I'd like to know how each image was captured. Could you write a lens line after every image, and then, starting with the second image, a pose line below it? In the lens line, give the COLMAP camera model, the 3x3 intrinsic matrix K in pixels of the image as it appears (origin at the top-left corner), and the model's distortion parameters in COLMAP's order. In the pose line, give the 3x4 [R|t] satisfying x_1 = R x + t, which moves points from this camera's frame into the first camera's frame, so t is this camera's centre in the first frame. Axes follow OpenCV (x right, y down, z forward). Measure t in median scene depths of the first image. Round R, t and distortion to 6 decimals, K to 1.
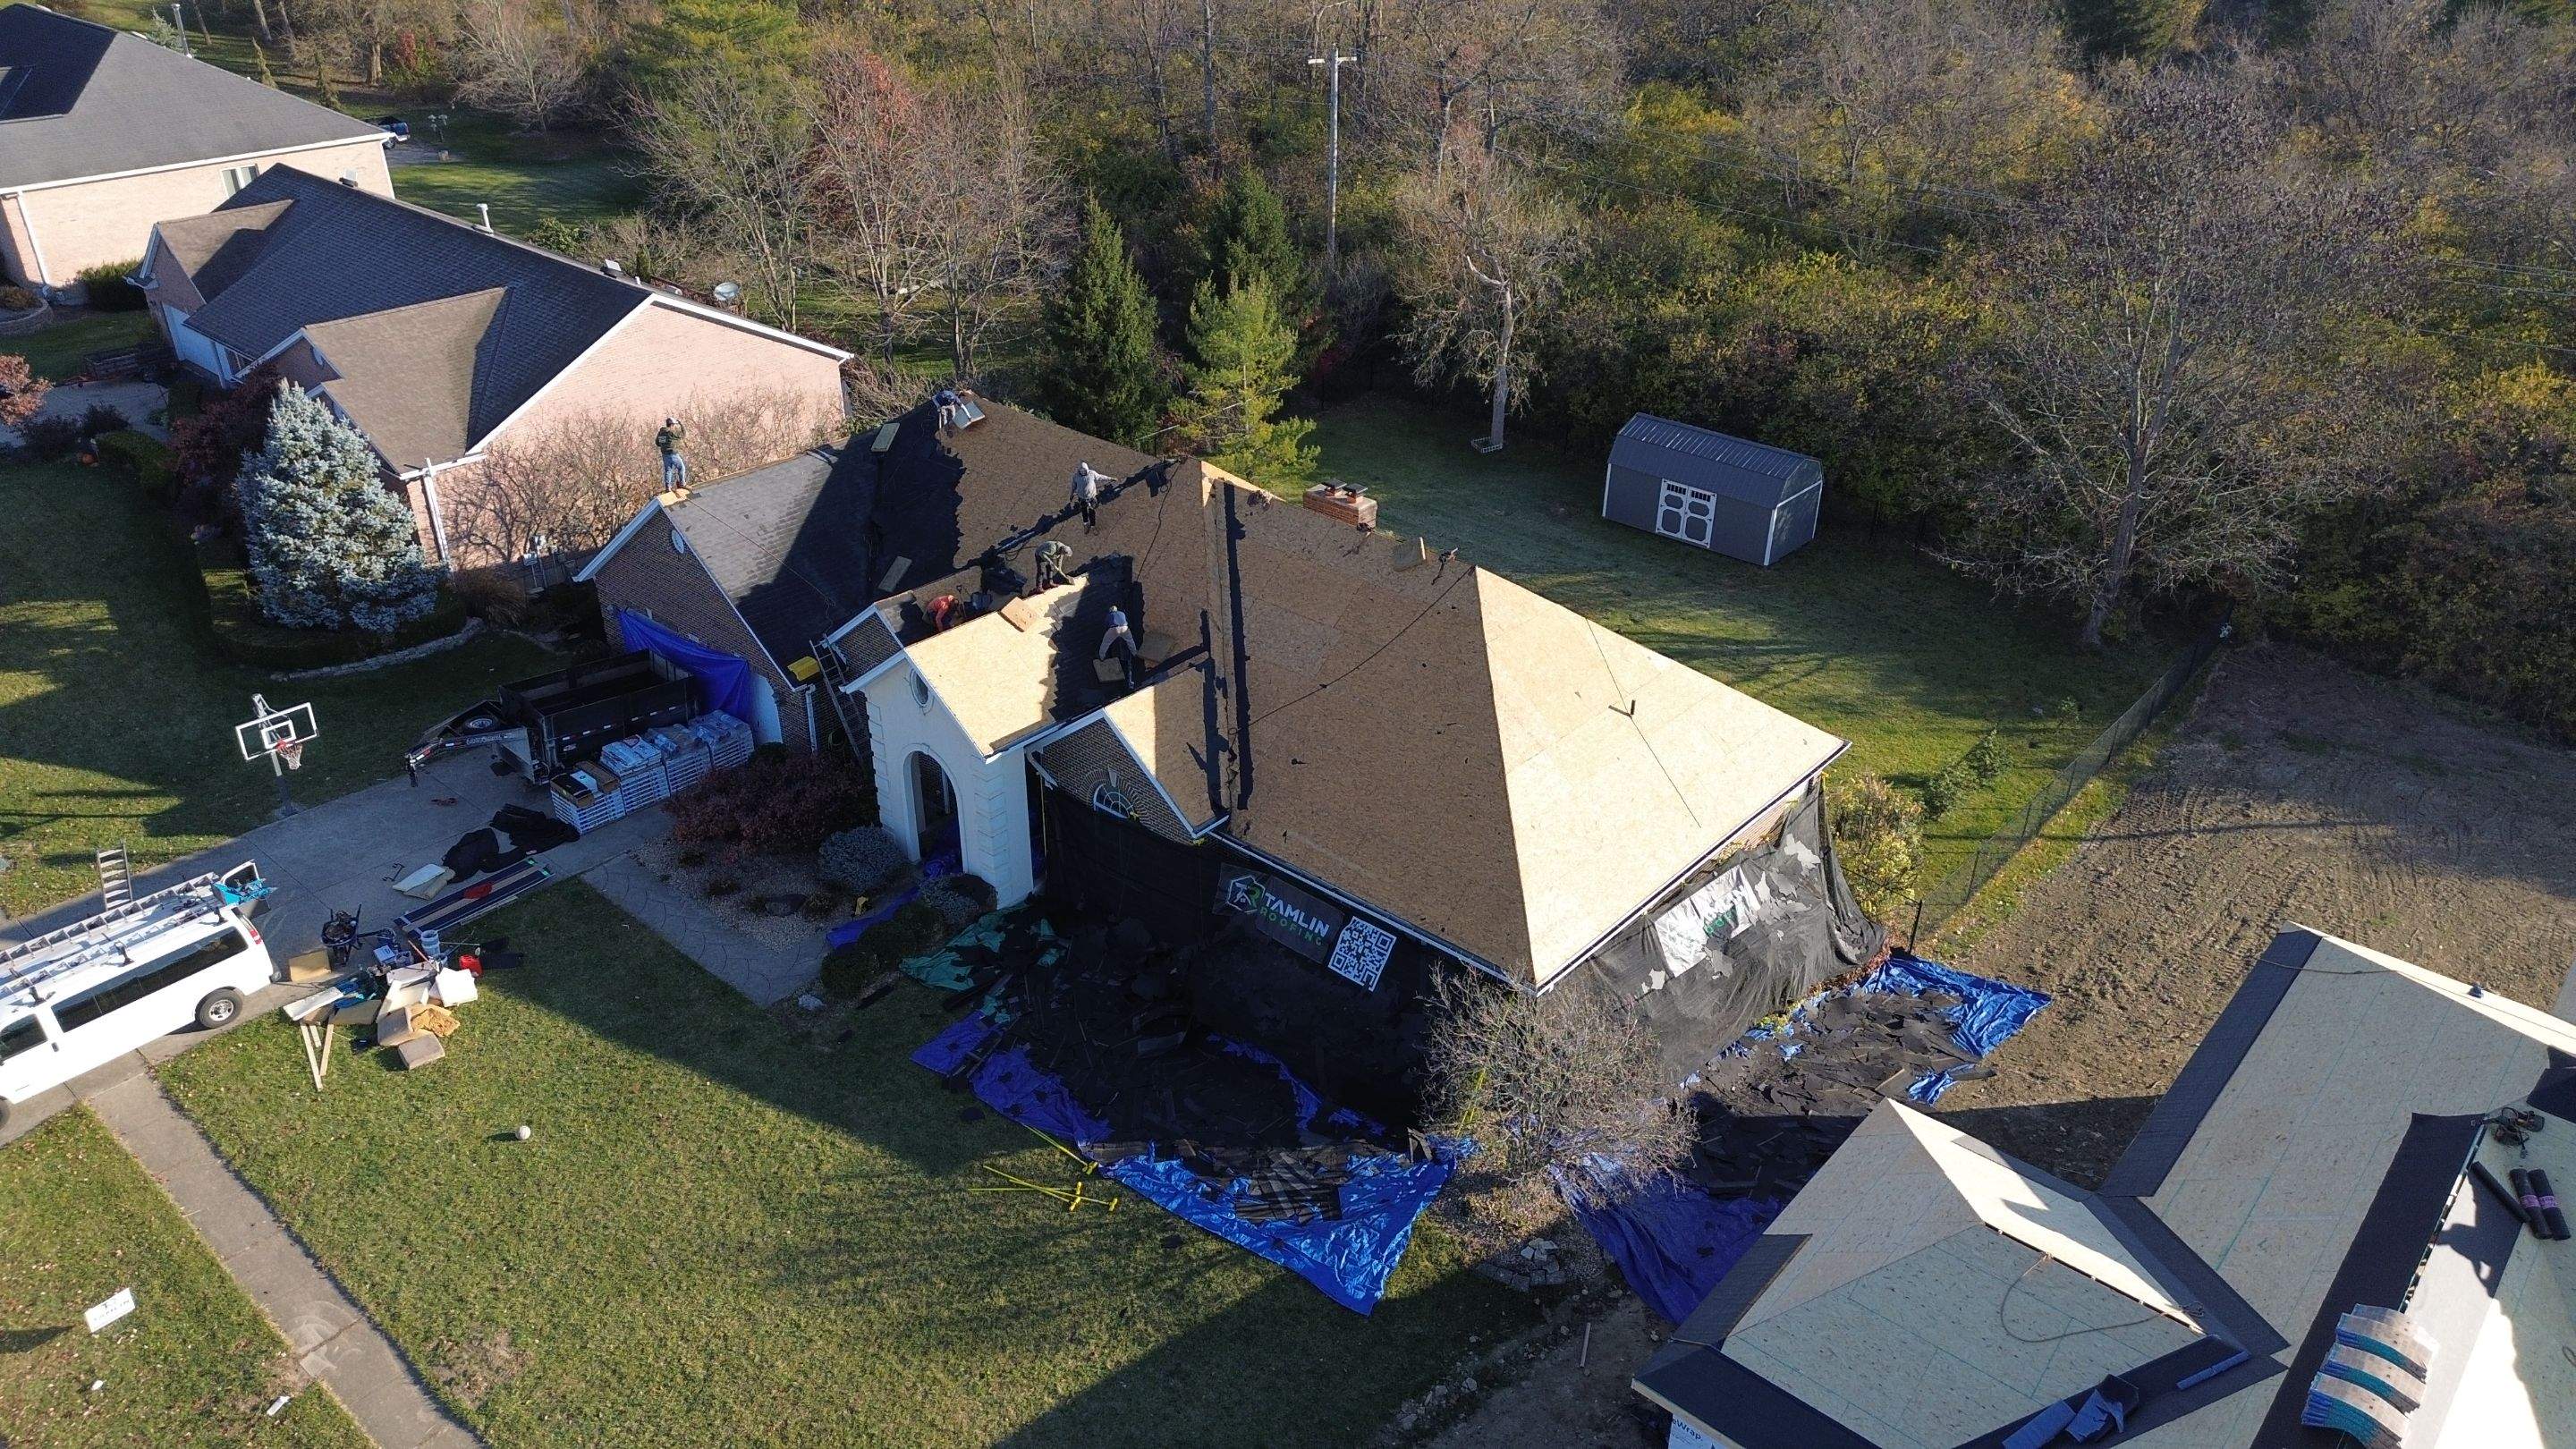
lens RADIAL K [[1804.5, 0, 1294.9], [0, 1804.5, 720.3], [0, 0, 1]] dist [0.103703, -0.104387]
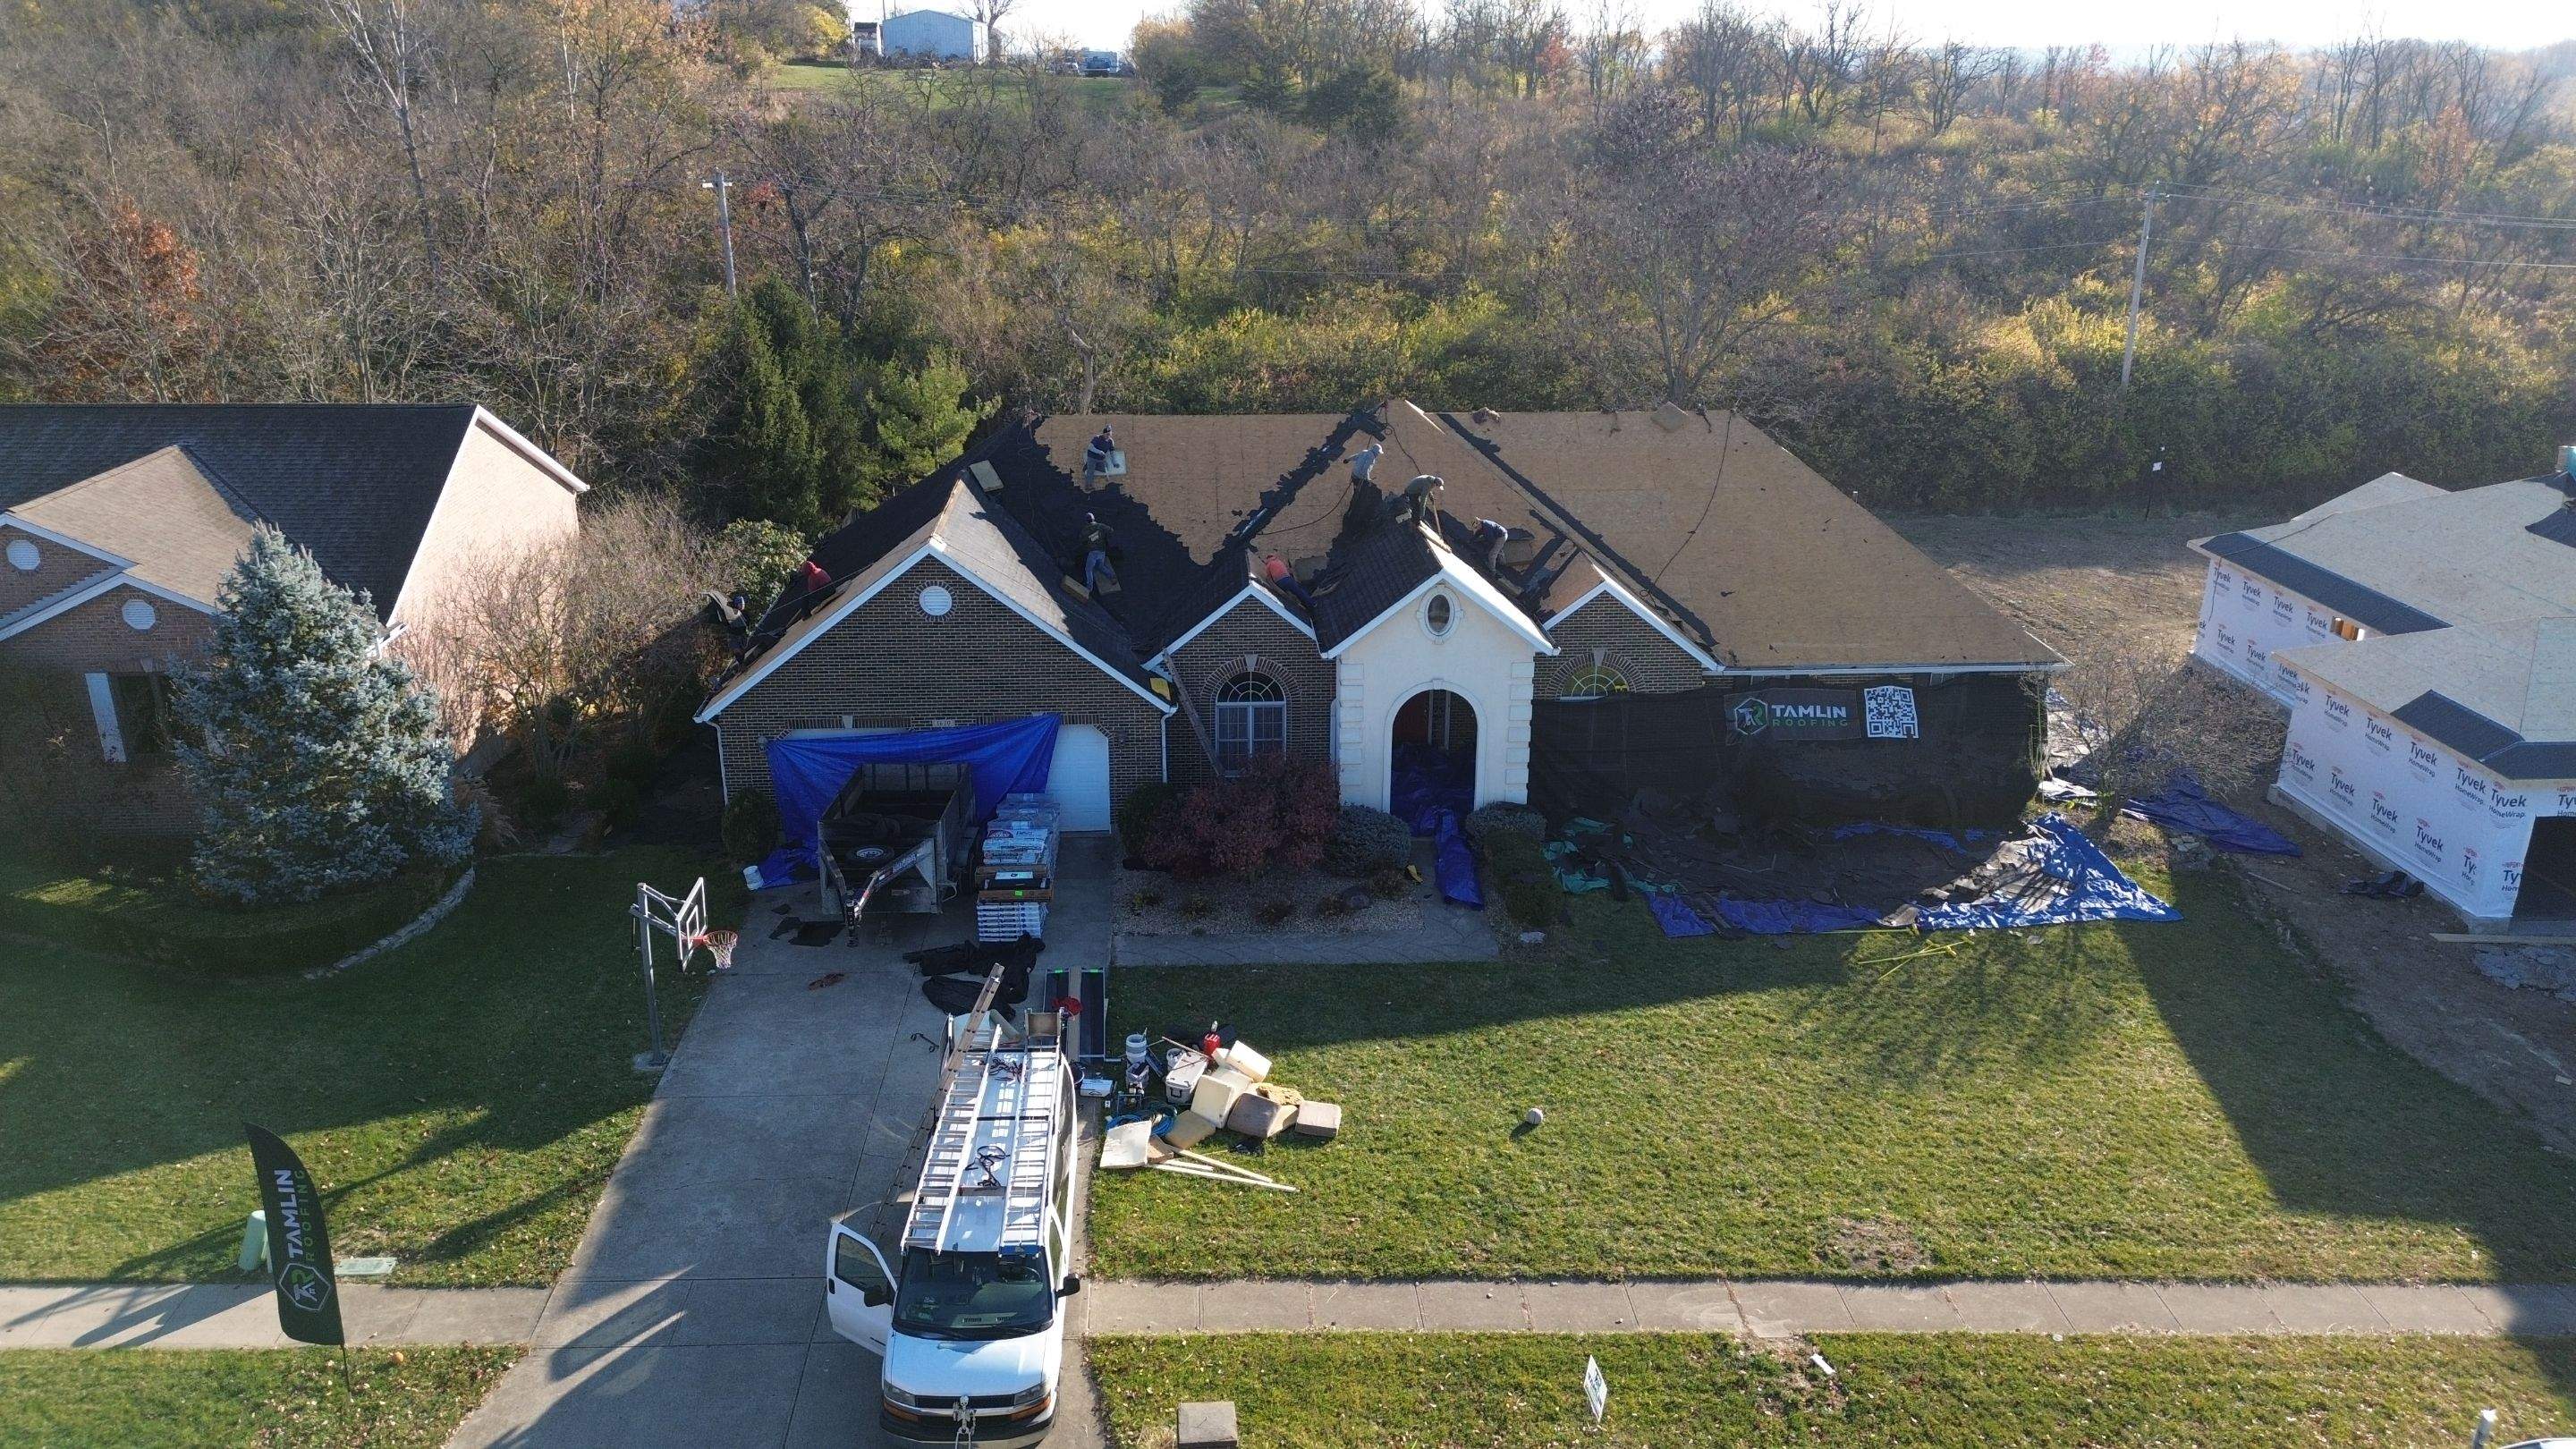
lens RADIAL K [[1804.5, 0, 1294.9], [0, 1804.5, 720.3], [0, 0, 1]] dist [0.103703, -0.104387]
pose [[0.713098, -0.245705, 0.656597, -0.851732], [0.339106, 0.940607, -0.016303, 0.022773], [-0.613594, 0.234282, 0.754065, 0.327479]]
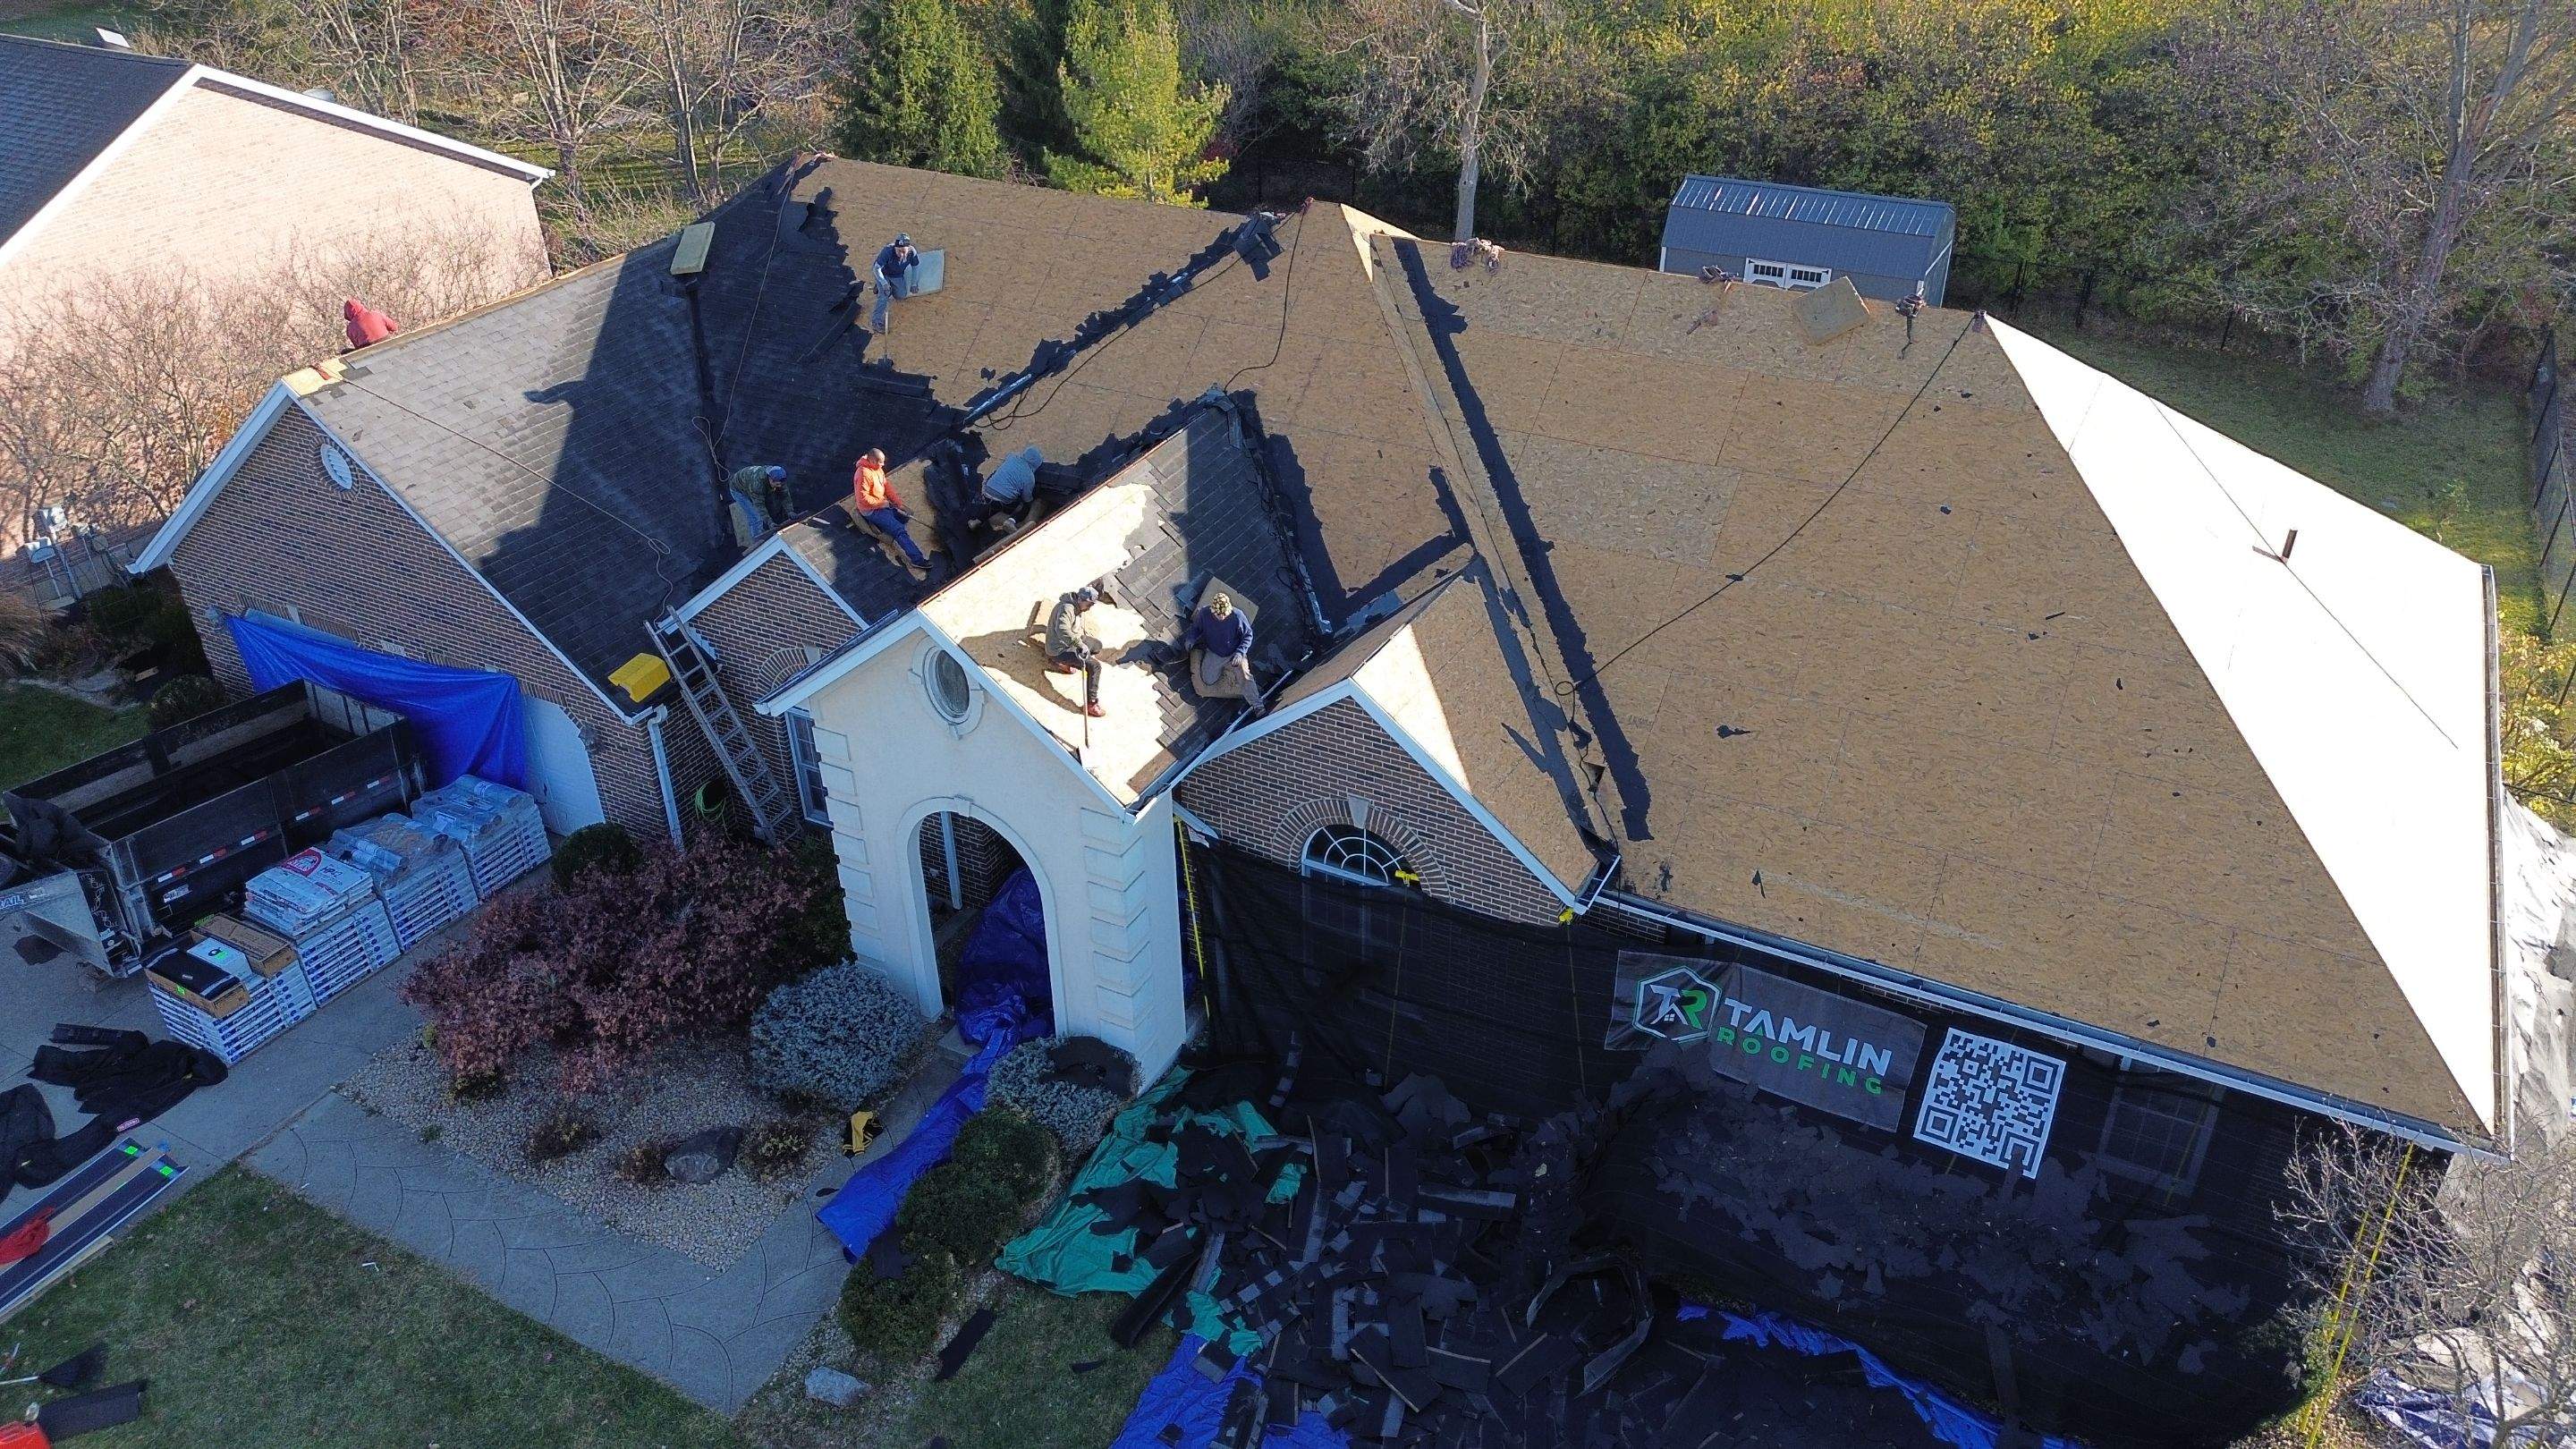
lens RADIAL K [[1802.1, 0, 1288.0], [0, 1802.1, 724.5], [0, 0, 1]] dist [0.070517, -0.044807]
pose [[0.975171, -0.137403, 0.173674, -0.193110], [0.129371, 0.989968, 0.056808, -0.022098], [-0.179737, -0.032929, 0.983163, 0.483023]]
